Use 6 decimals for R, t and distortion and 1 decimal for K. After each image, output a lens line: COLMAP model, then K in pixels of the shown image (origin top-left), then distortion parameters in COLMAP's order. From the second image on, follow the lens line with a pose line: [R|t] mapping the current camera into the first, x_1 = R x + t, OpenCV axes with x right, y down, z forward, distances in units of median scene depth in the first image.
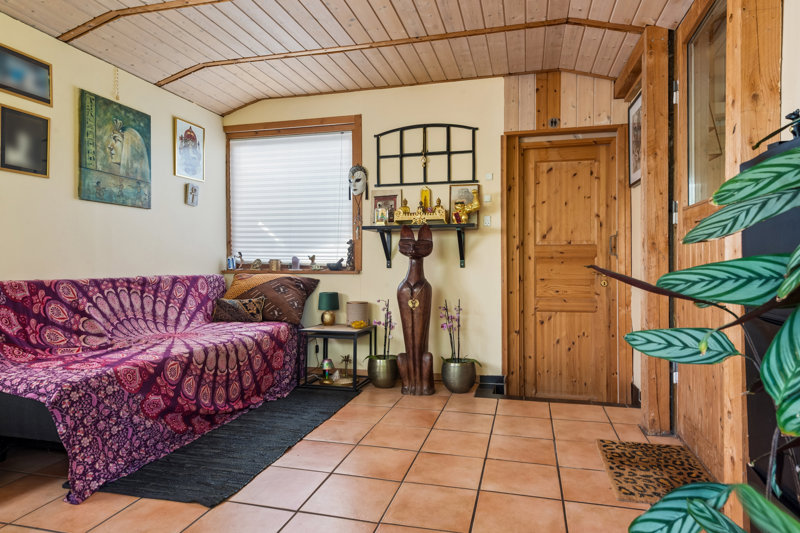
lens RADIAL K [[478.5, 0, 400.0], [0, 478.5, 266.5], [0, 0, 1]] dist [0.013309, 0.000068]
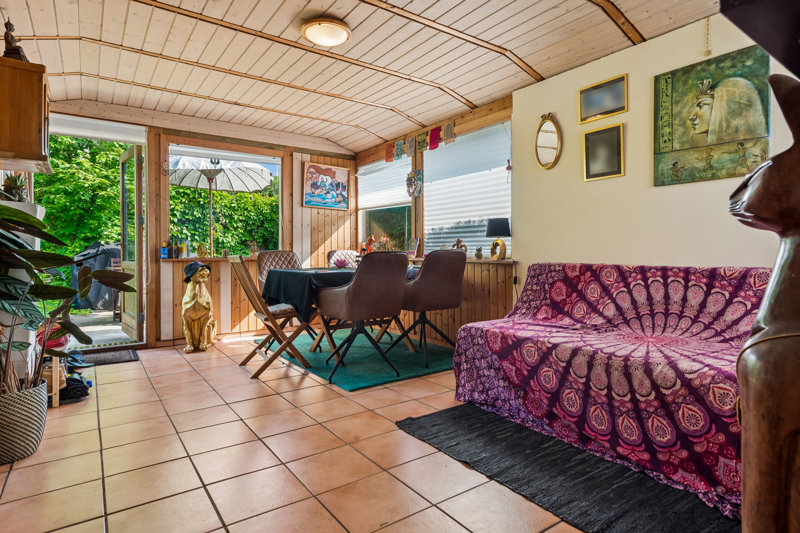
lens RADIAL K [[436.4, 0, 403.9], [0, 436.4, 252.9], [0, 0, 1]] dist [0.001235, -0.000265]
pose [[-0.633990, 0.004060, -0.773331, 0.365981], [-0.004659, 0.999948, 0.009070, -0.006695], [0.773327, 0.009354, -0.633938, 1.151814]]
